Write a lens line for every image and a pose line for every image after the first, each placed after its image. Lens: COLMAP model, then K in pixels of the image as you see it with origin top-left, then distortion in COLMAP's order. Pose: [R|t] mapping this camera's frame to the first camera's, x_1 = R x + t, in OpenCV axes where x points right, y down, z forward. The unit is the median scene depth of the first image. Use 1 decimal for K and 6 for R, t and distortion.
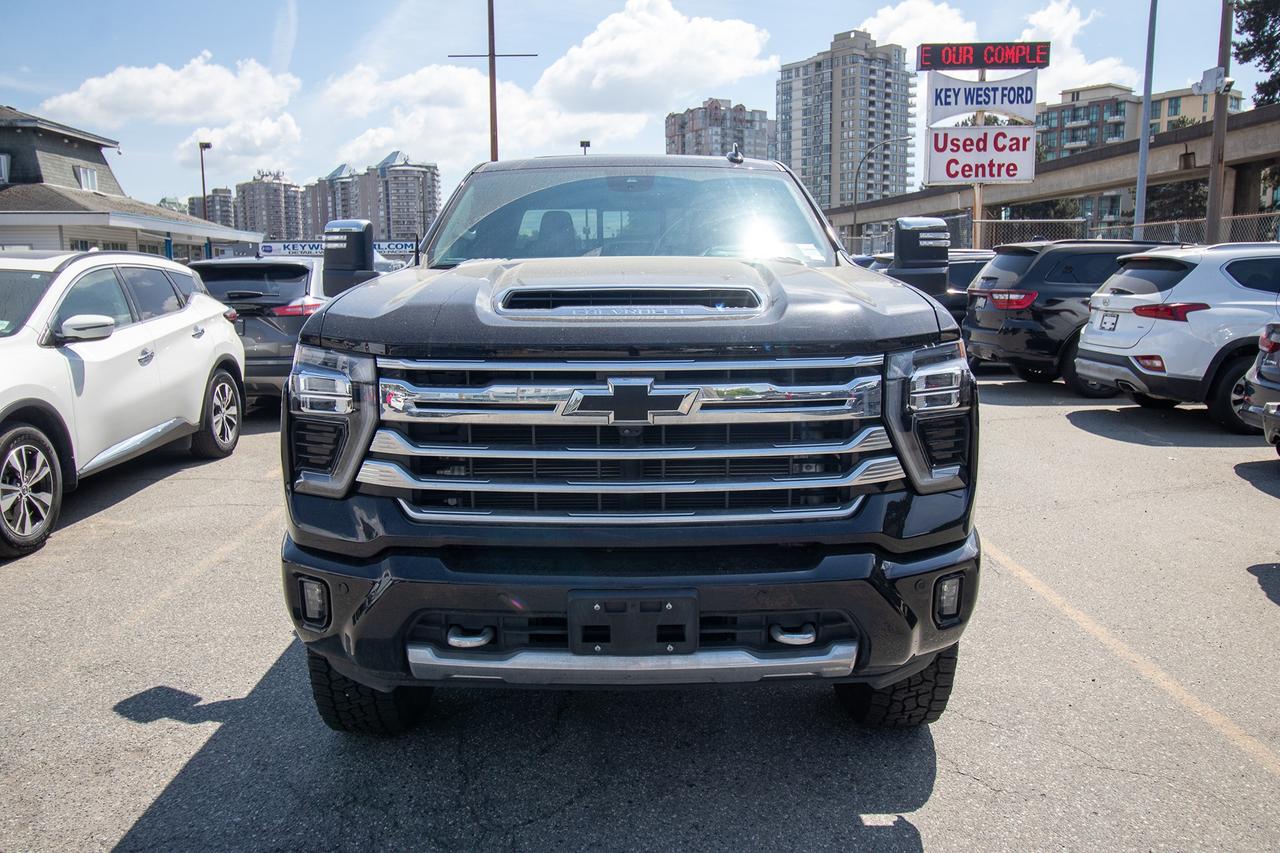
lens RADIAL K [[1008.9, 0, 640.0], [0, 1008.9, 426.5], [0, 0, 1]] dist [0.009709, 0.001615]
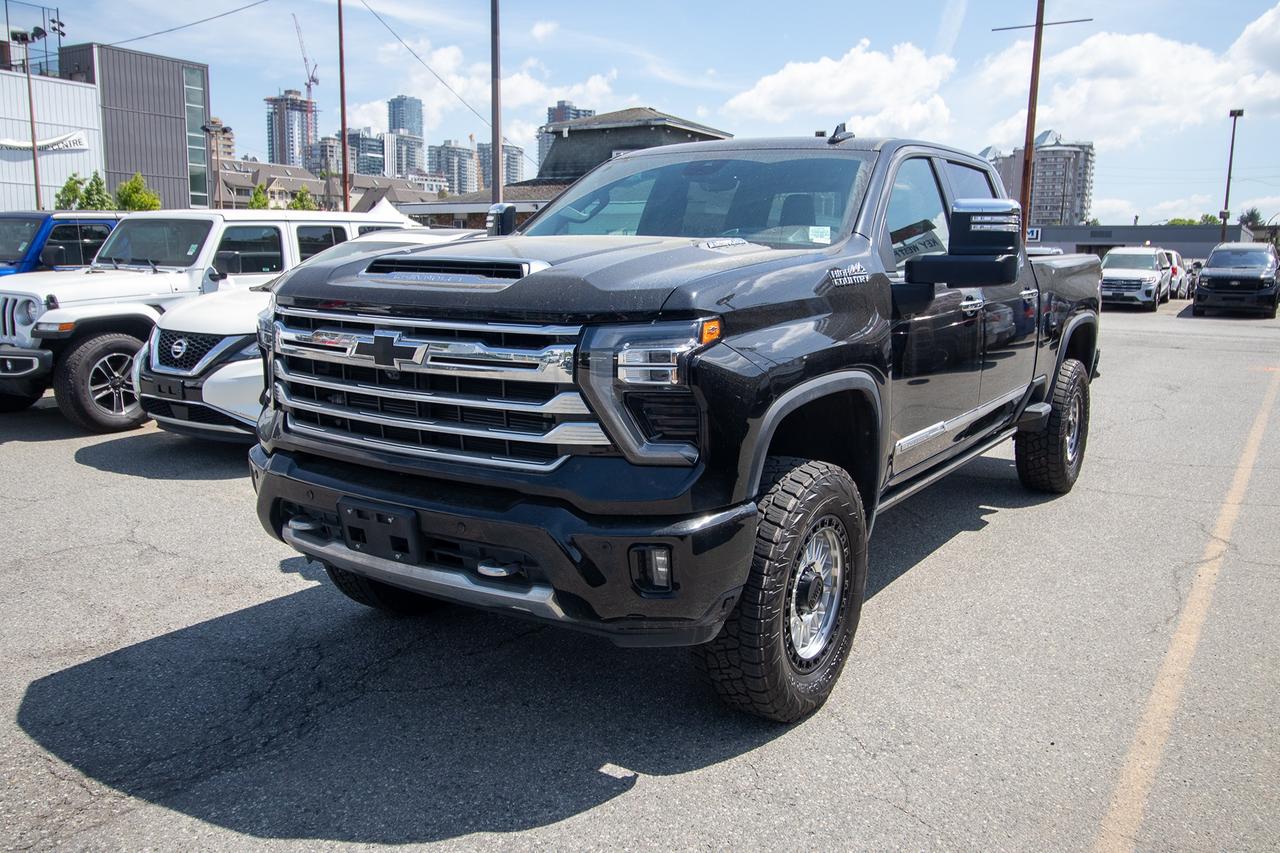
lens RADIAL K [[1046.7, 0, 642.9], [0, 1046.7, 429.3], [0, 0, 1]] dist [0.013286, -0.000581]
pose [[0.831691, 0.114038, -0.543402, 0.558704], [-0.109169, 0.993163, 0.041339, -0.009274], [0.544401, 0.024941, 0.838454, 0.061321]]
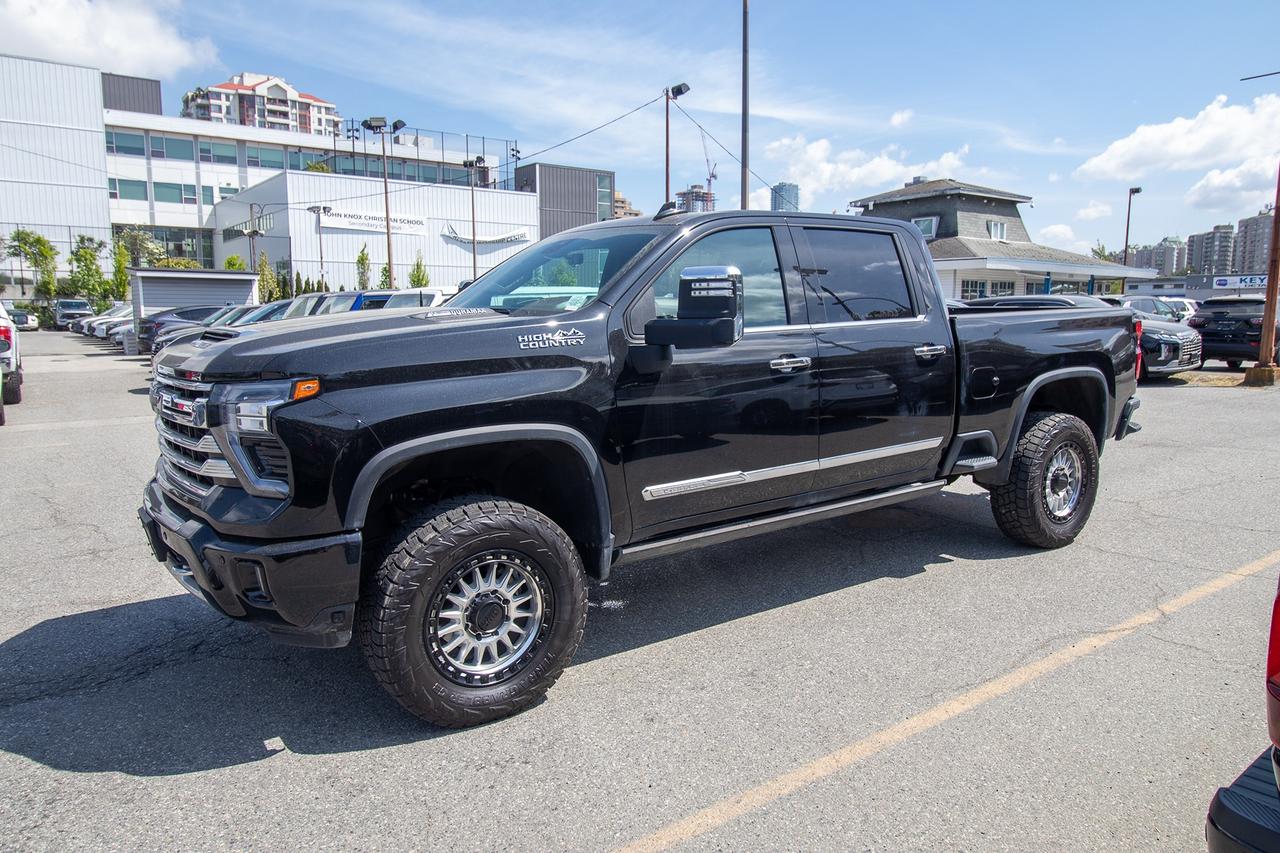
lens RADIAL K [[871.2, 0, 640.0], [0, 871.2, 426.5], [0, 0, 1]] dist [0.010398, -0.001975]
pose [[0.569934, 0.117020, -0.813316, 0.940954], [-0.127463, 0.990417, 0.053181, -0.092310], [0.811744, 0.073357, 0.579387, 0.481413]]
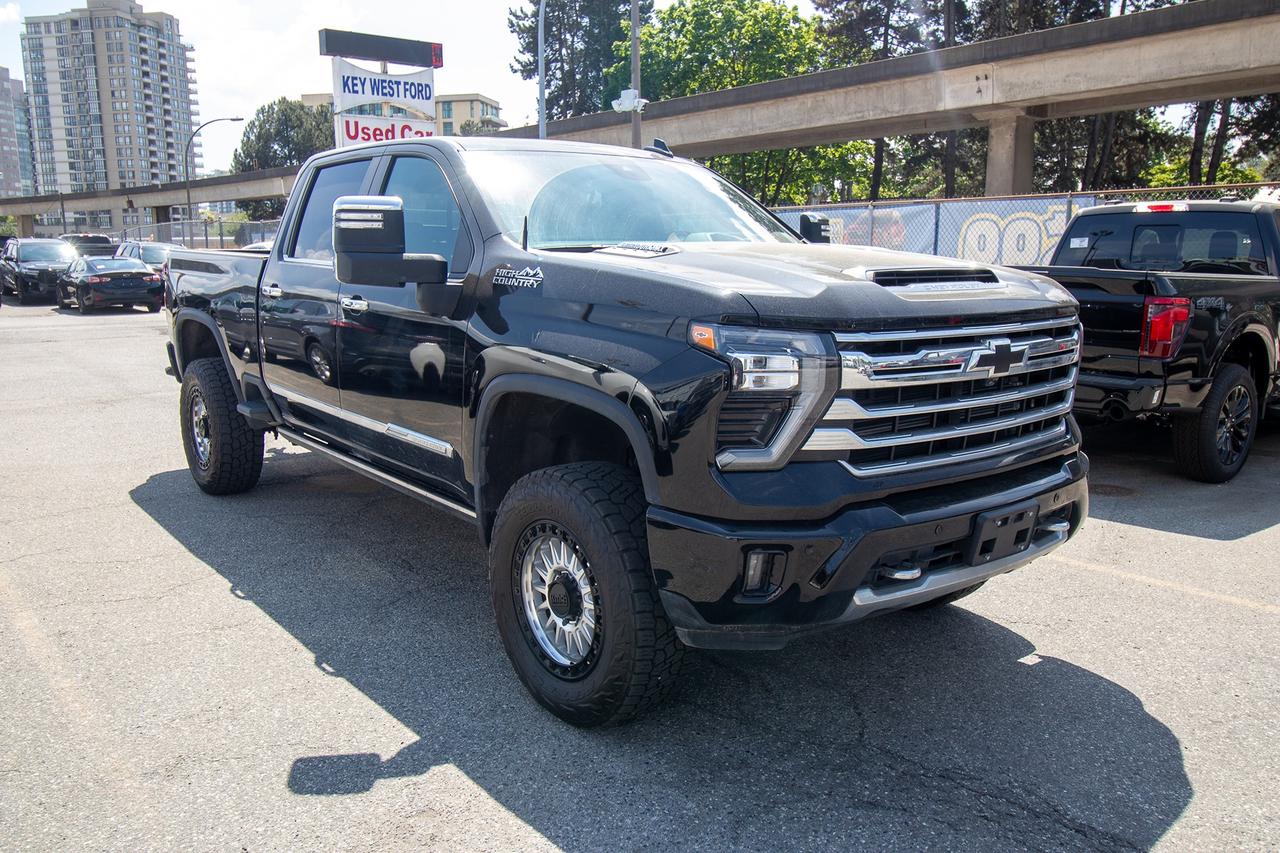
lens RADIAL K [[1016.0, 0, 640.7], [0, 1016.0, 420.9], [0, 0, 1]] dist [0.007458, 0.005054]
pose [[0.786909, -0.094567, 0.609780, -0.673993], [0.090860, 0.995173, 0.037082, -0.020062], [-0.610344, 0.026224, 0.791703, 0.156355]]
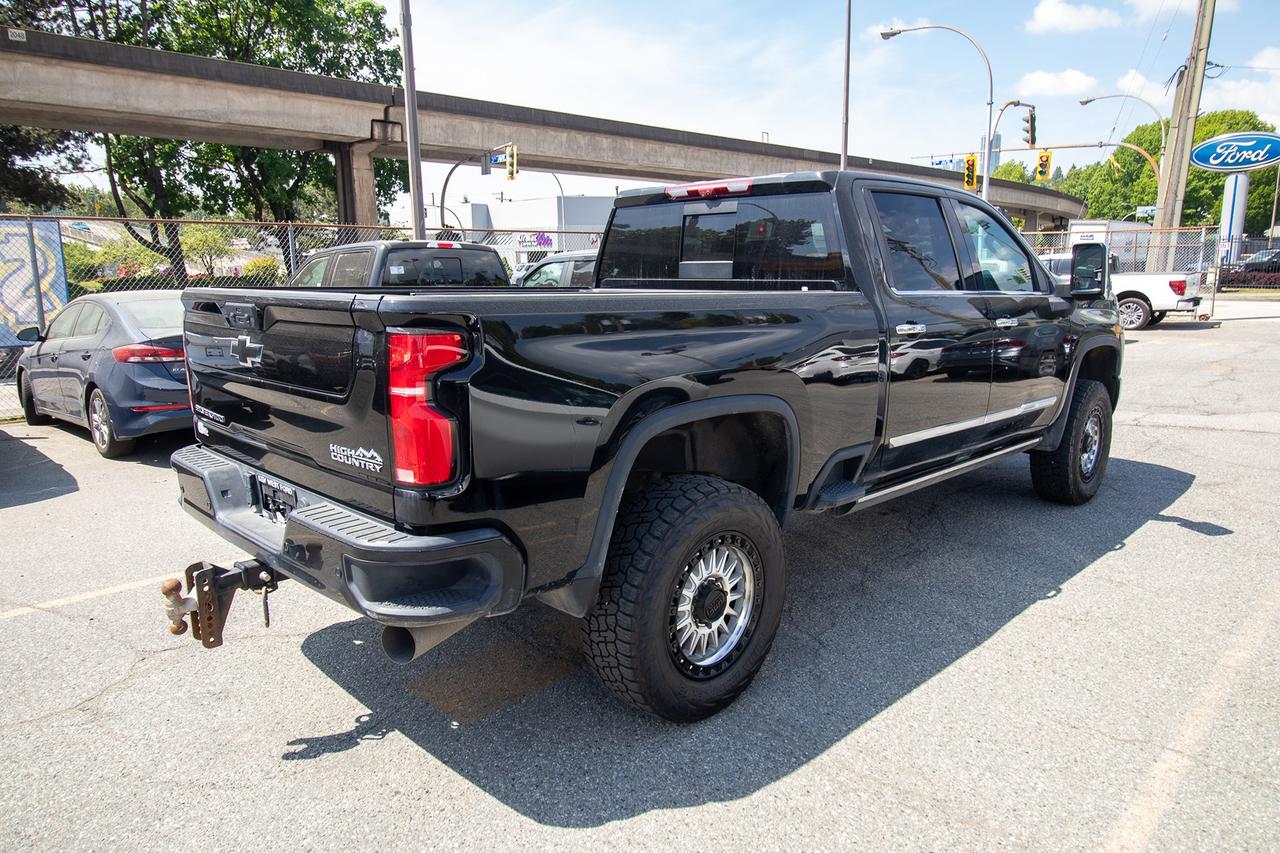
lens RADIAL K [[871.2, 0, 640.0], [0, 871.2, 426.5], [0, 0, 1]] dist [0.010398, -0.001975]
pose [[-0.713475, -0.113690, 0.691396, -0.704512], [0.122708, 0.951226, 0.283041, -0.374219], [-0.689853, 0.286783, -0.664725, 2.287727]]
